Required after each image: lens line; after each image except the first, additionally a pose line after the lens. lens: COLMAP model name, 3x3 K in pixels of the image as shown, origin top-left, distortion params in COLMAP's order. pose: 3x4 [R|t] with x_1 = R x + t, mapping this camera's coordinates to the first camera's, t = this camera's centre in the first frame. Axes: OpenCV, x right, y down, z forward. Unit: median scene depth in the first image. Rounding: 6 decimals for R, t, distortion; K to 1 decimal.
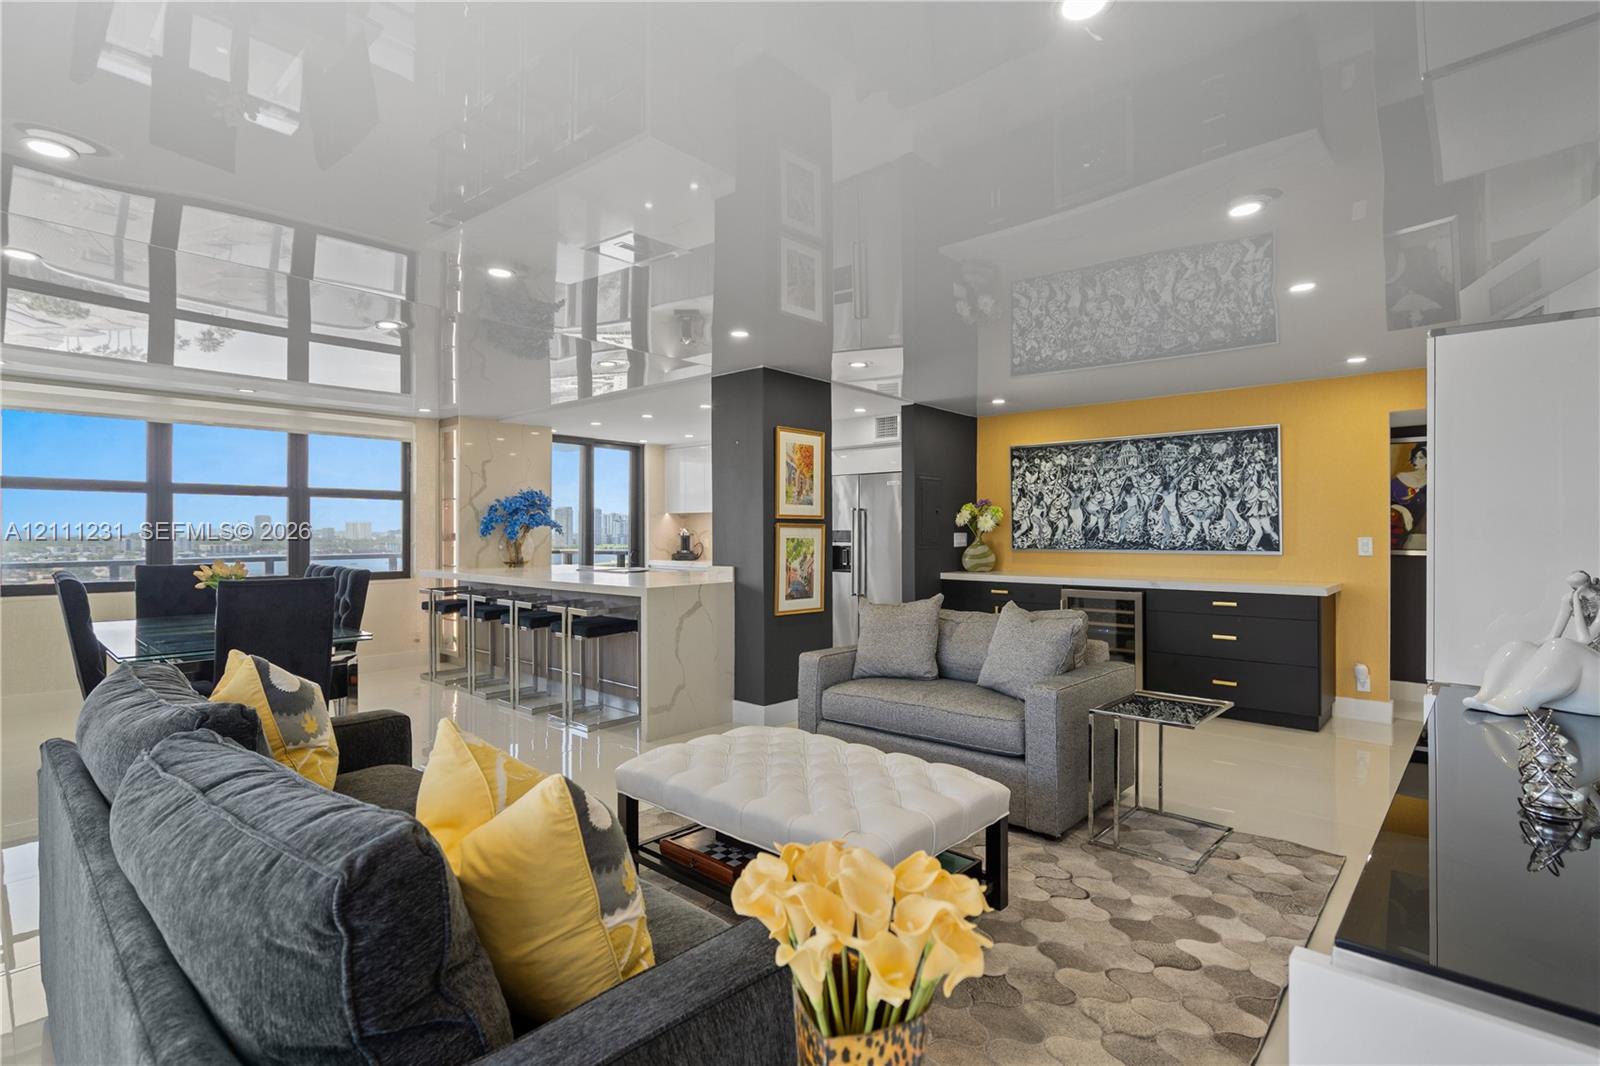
lens RADIAL K [[765.9, 0, 805.8], [0, 765.9, 530.2], [0, 0, 1]] dist [-0.002001, 0.000193]
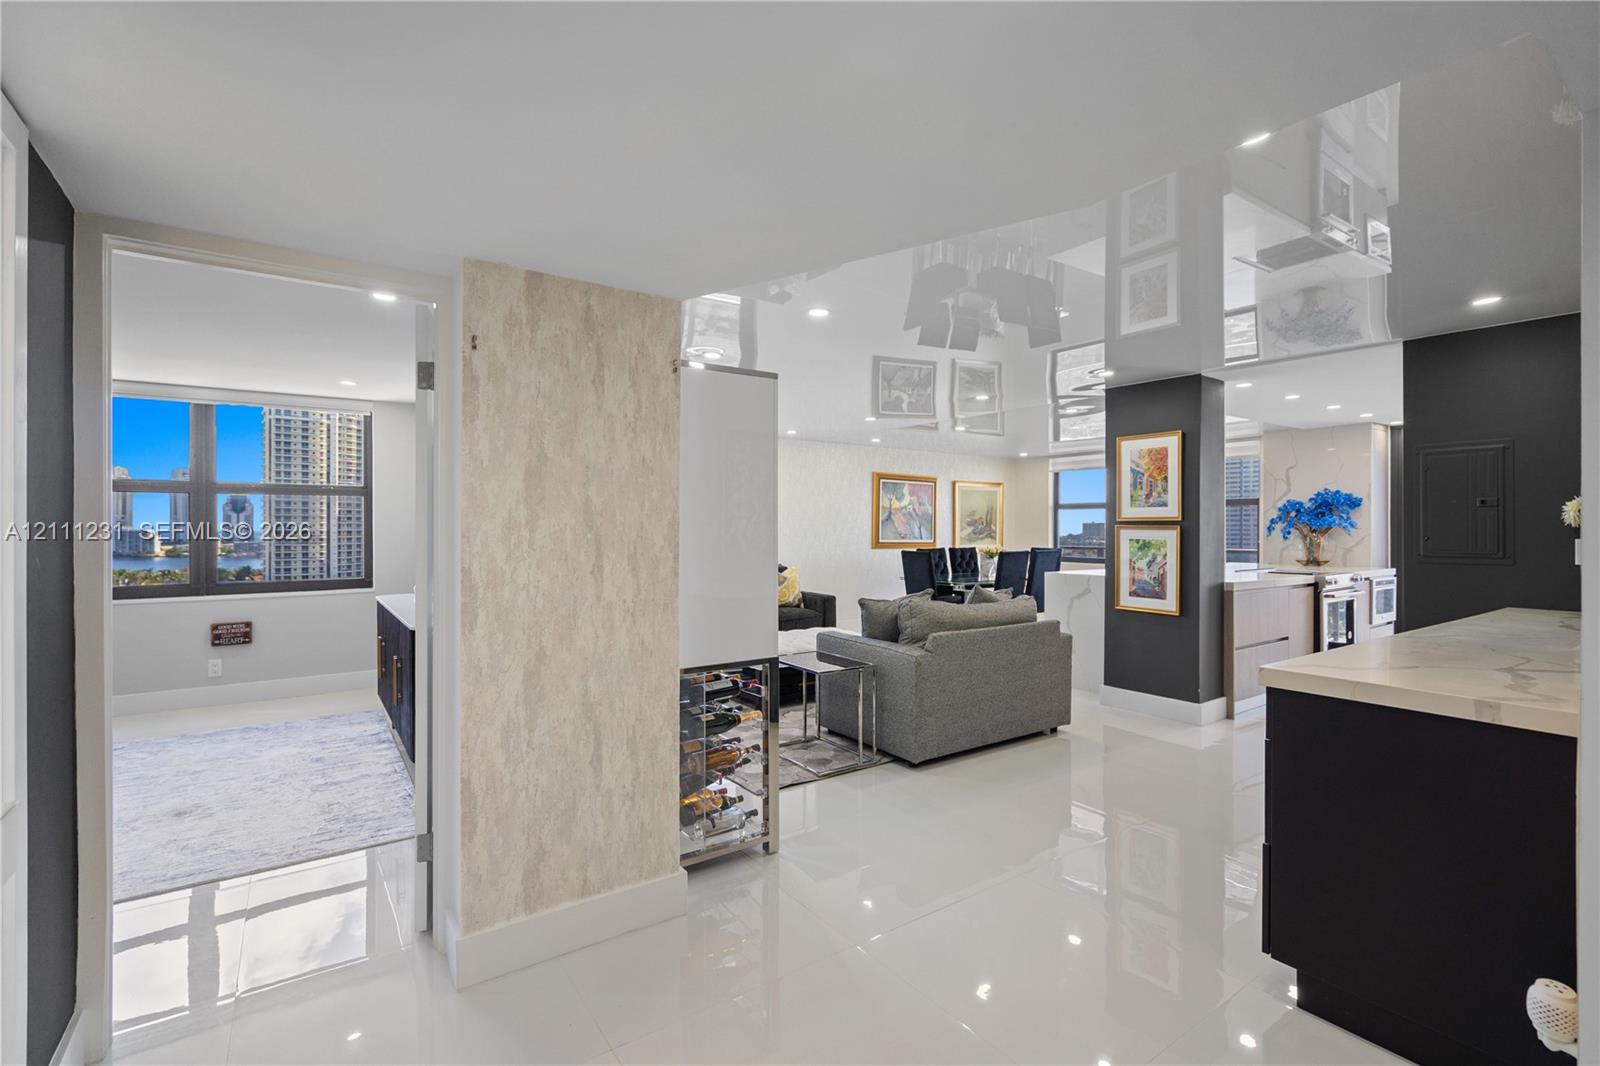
lens RADIAL K [[726.8, 0, 792.0], [0, 726.8, 527.4], [0, 0, 1]] dist [0.001132, 0.000645]
pose [[-0.237637, -0.000269, -0.971354, 0.952546], [-0.000277, 1.000000, -0.000209, -0.005080], [0.971354, 0.000220, -0.237637, 0.687583]]
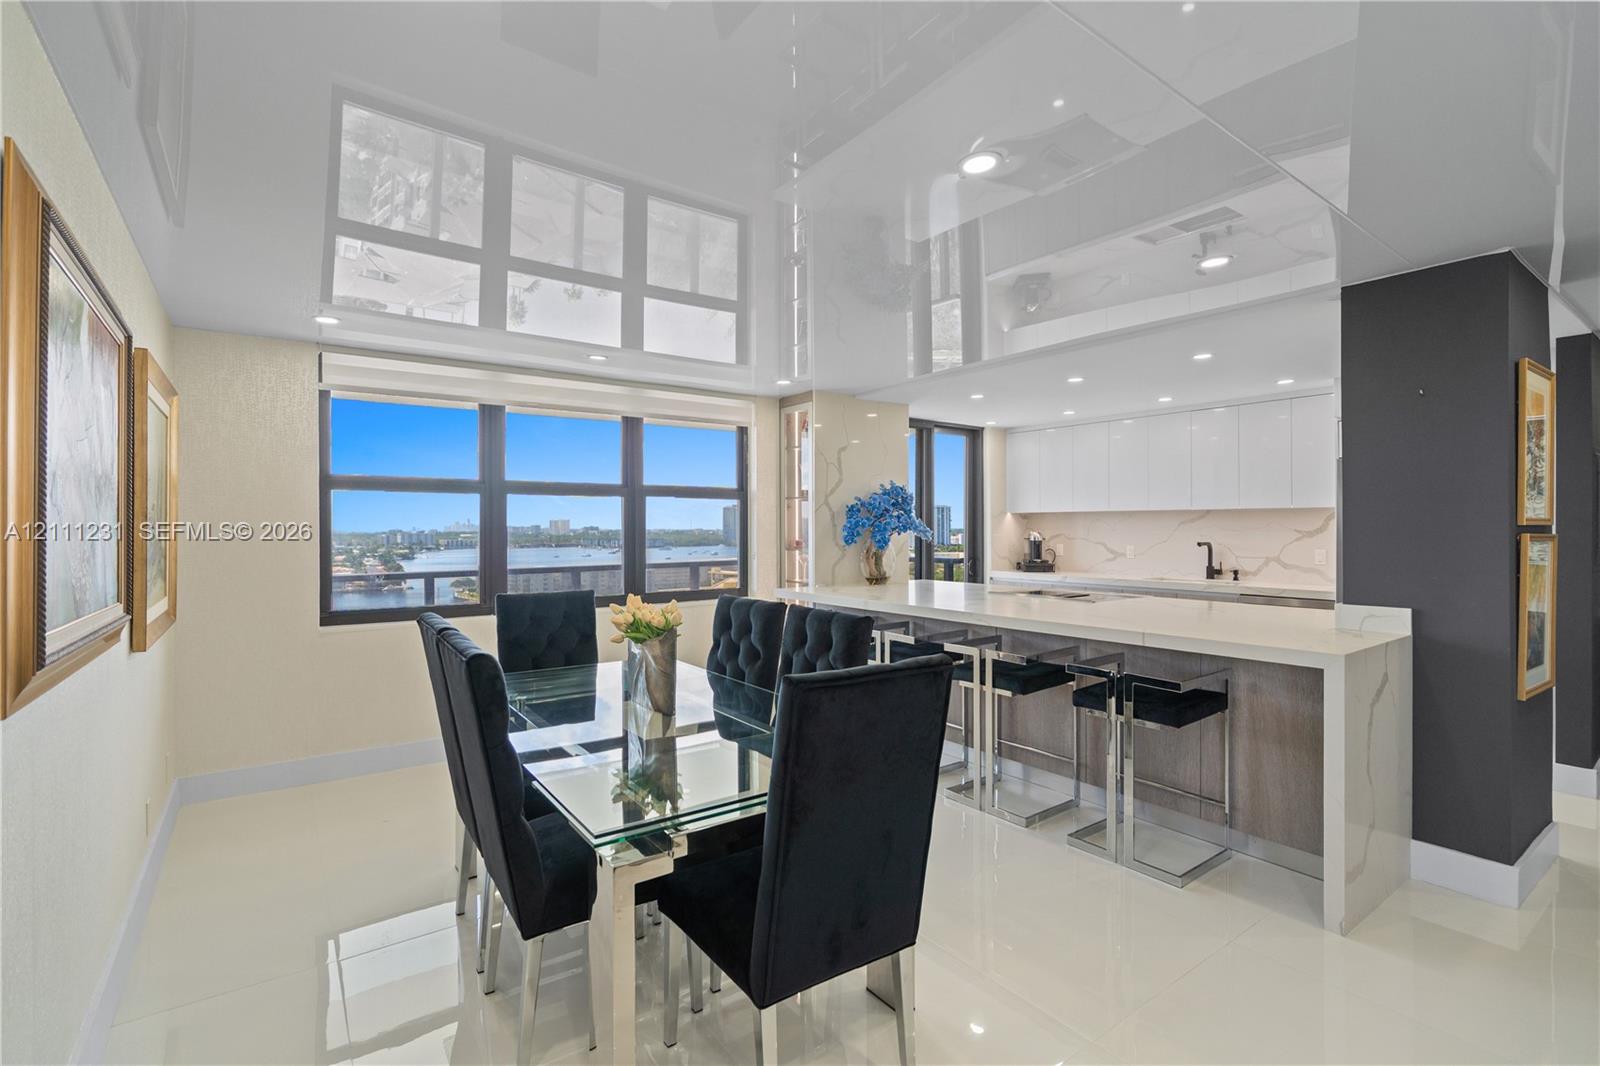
lens RADIAL K [[737.8, 0, 810.4], [0, 737.8, 527.4], [0, 0, 1]] dist [-0.000367, 0.000132]
pose [[0.981337, -0.002303, -0.192281, -0.378838], [0.002763, 0.999994, 0.002124, -0.014435], [0.192275, -0.002616, 0.981338, 0.319358]]
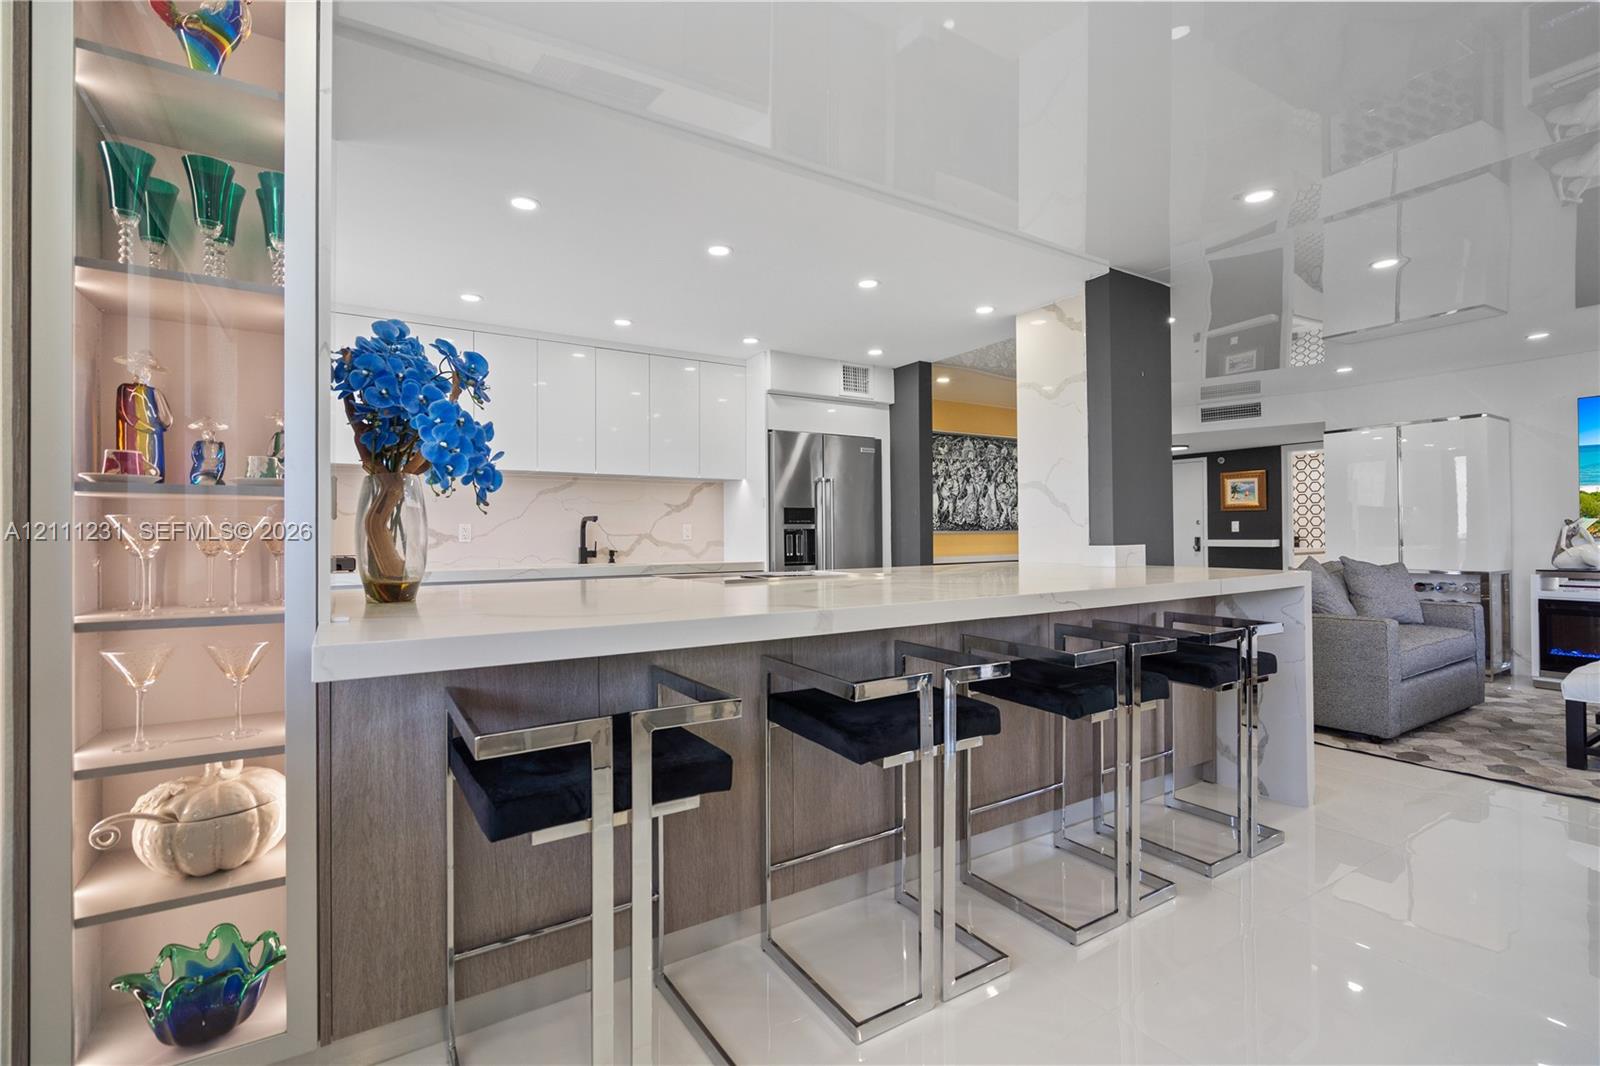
lens RADIAL K [[726.8, 0, 792.0], [0, 726.8, 527.4], [0, 0, 1]] dist [0.001132, 0.000645]
pose [[0.275161, 0.009087, 0.961355, -0.742012], [0.007767, 0.999902, -0.011674, 0.032556], [-0.961367, 0.010679, 0.275064, 0.994366]]
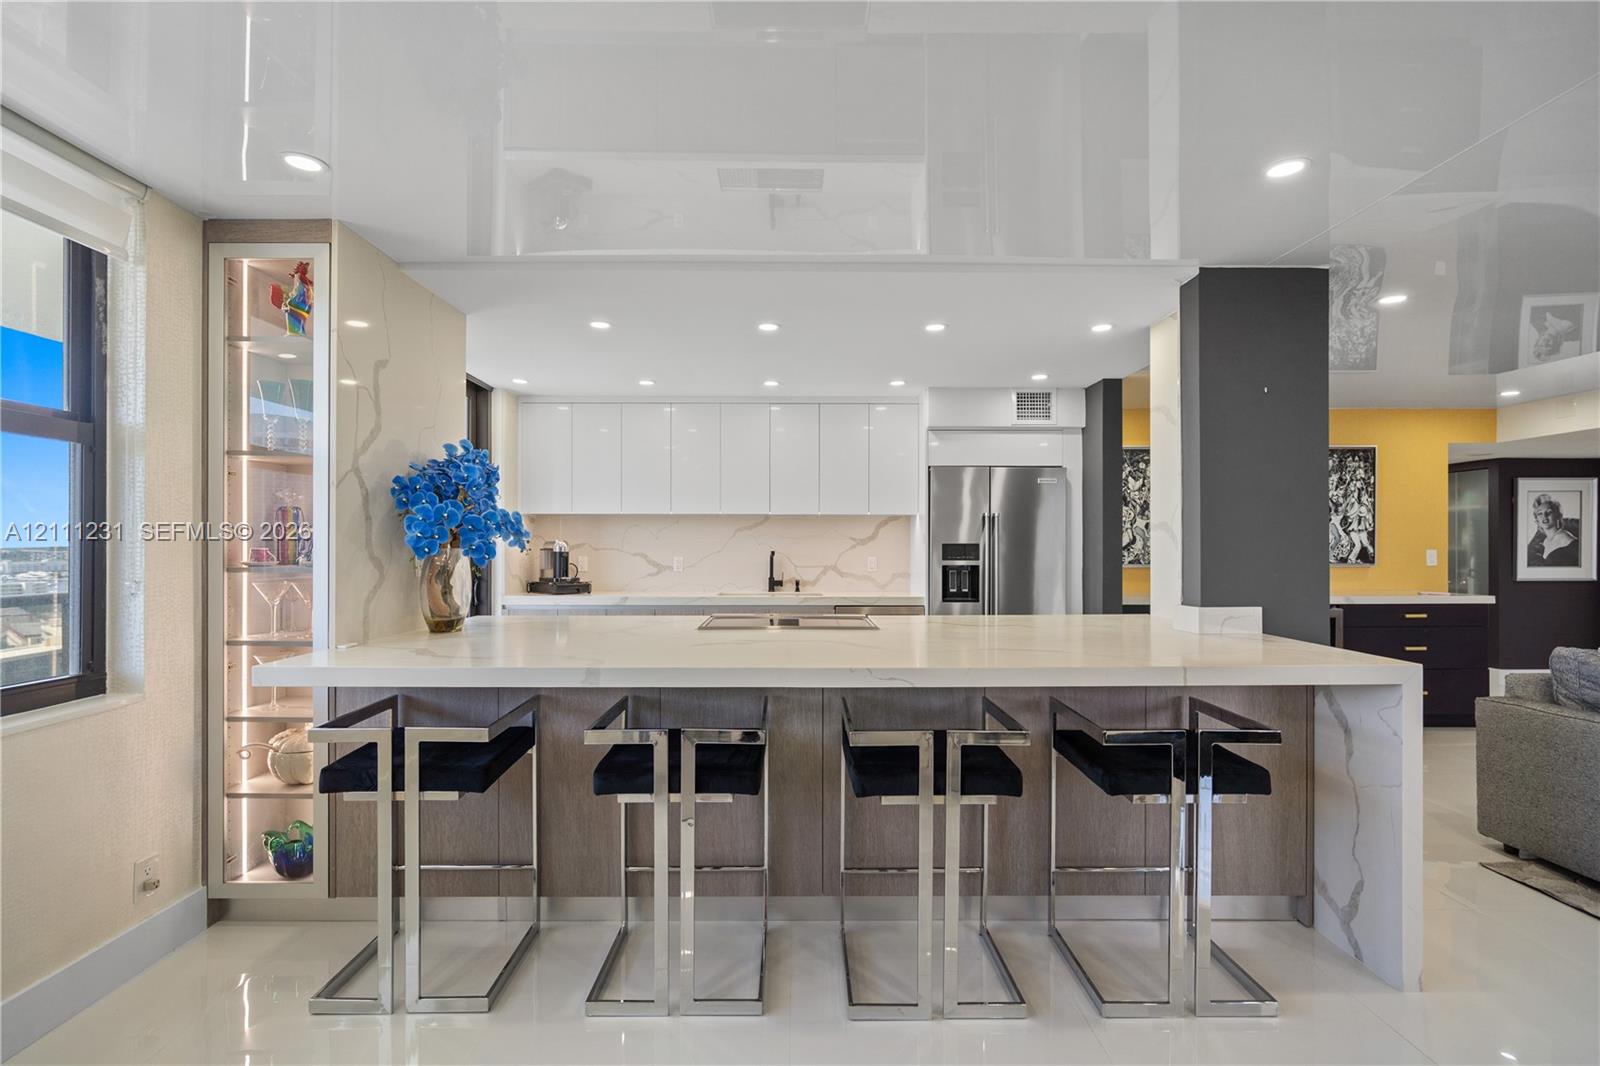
lens RADIAL K [[724.2, 0, 789.4], [0, 724.2, 544.0], [0, 0, 1]] dist [0.000204, -0.000212]
pose [[0.744045, 0.000971, 0.668129, -0.630932], [-0.001027, 0.999999, -0.000310, 0.001211], [-0.668129, -0.000456, 0.744045, 0.735126]]
